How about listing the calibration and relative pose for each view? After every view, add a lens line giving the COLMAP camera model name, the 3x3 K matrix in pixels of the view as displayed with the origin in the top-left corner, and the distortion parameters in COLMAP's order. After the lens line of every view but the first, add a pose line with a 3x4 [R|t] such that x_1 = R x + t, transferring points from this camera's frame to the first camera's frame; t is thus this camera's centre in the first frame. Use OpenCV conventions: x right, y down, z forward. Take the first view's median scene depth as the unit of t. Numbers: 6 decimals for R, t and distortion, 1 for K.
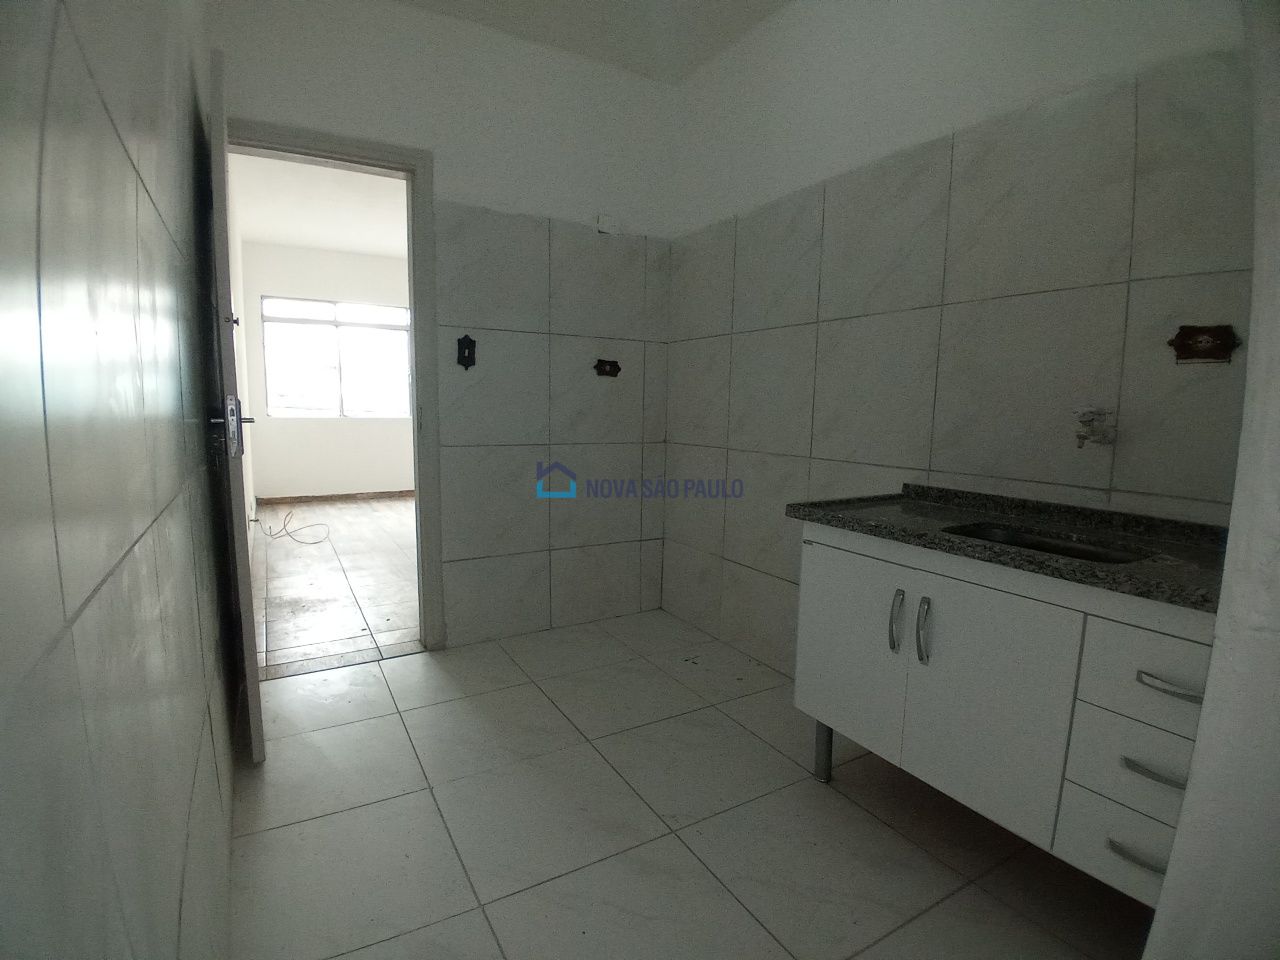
lens RADIAL K [[622.7, 0, 640.0], [0, 622.7, 480.0], [0, 0, 1]] dist [-0.015777, -0.032463]
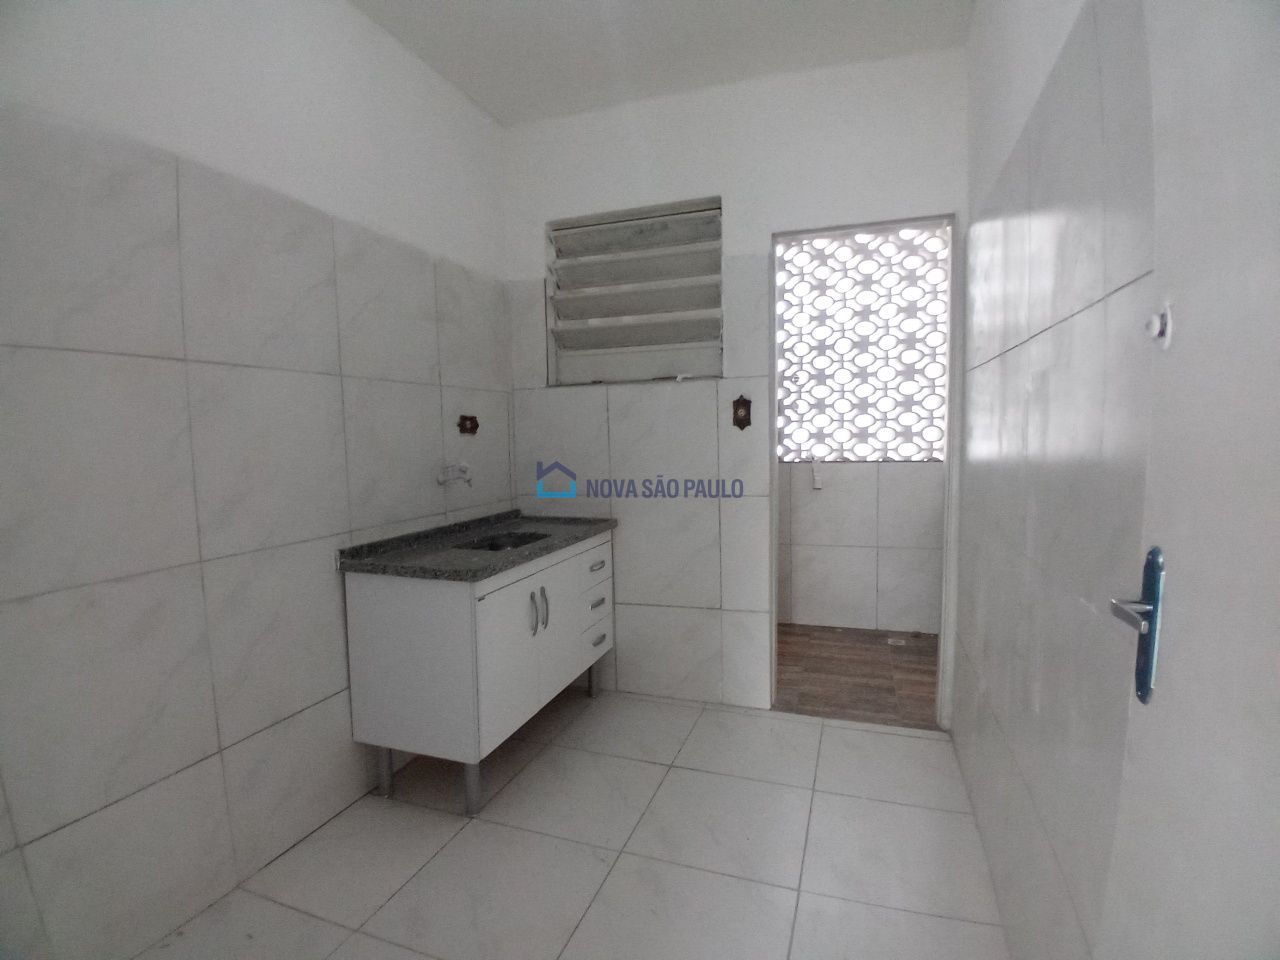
lens RADIAL K [[622.7, 0, 640.0], [0, 622.7, 480.0], [0, 0, 1]] dist [-0.015777, -0.032463]
pose [[-0.643135, -0.063794, 0.763091, -0.956161], [0.097782, 0.981524, 0.164466, -0.338648], [-0.759484, 0.180390, -0.625015, 1.899253]]
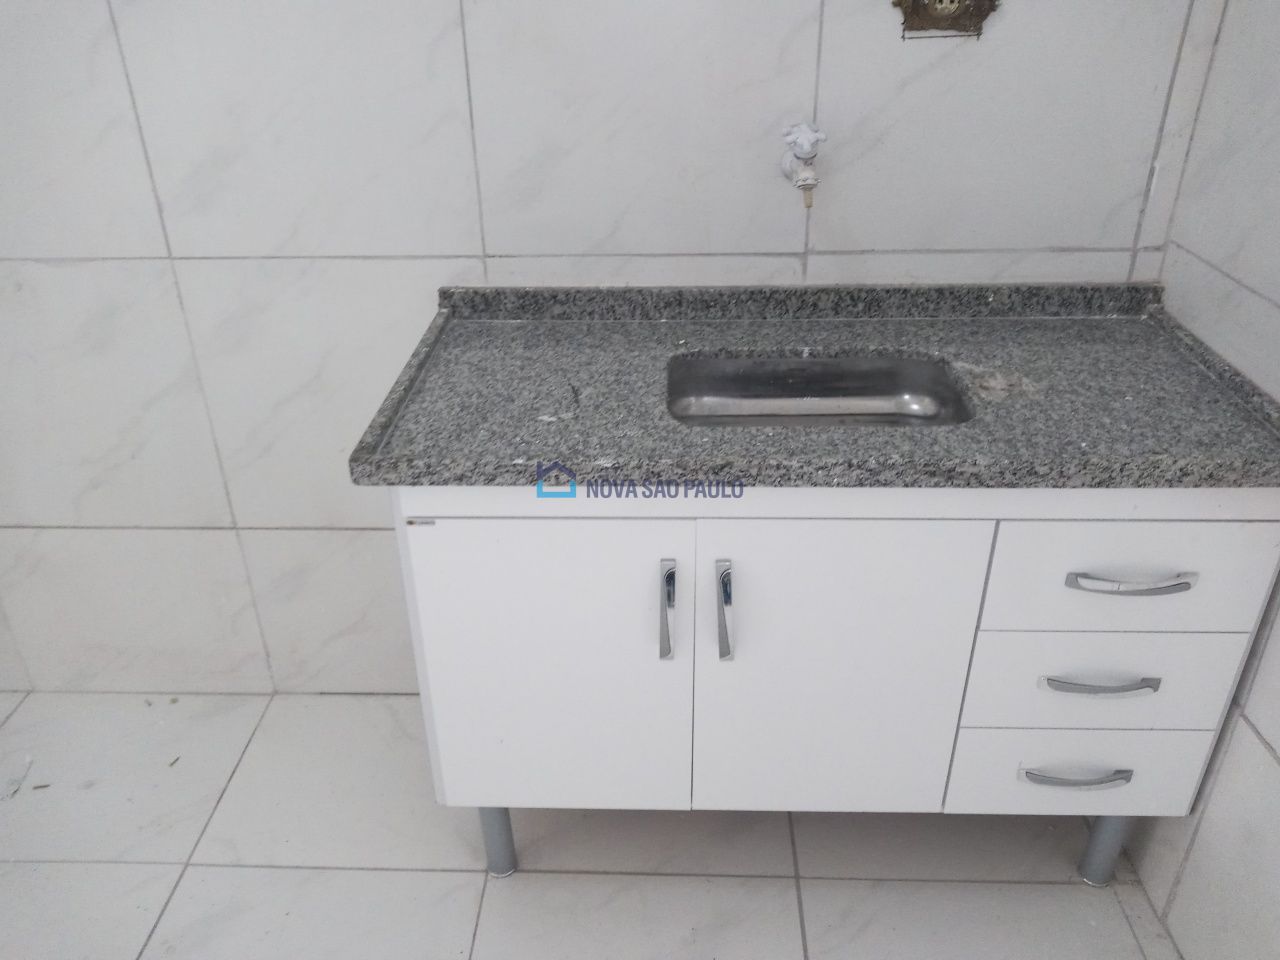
lens RADIAL K [[977.1, 0, 640.0], [0, 977.1, 480.0], [0, 0, 1]] dist [0.003920, -0.004183]
pose [[0.533815, -0.436064, 0.724493, -0.182581], [0.127031, 0.888410, 0.441125, -0.284455], [-0.836005, -0.143446, 0.529640, 0.670562]]
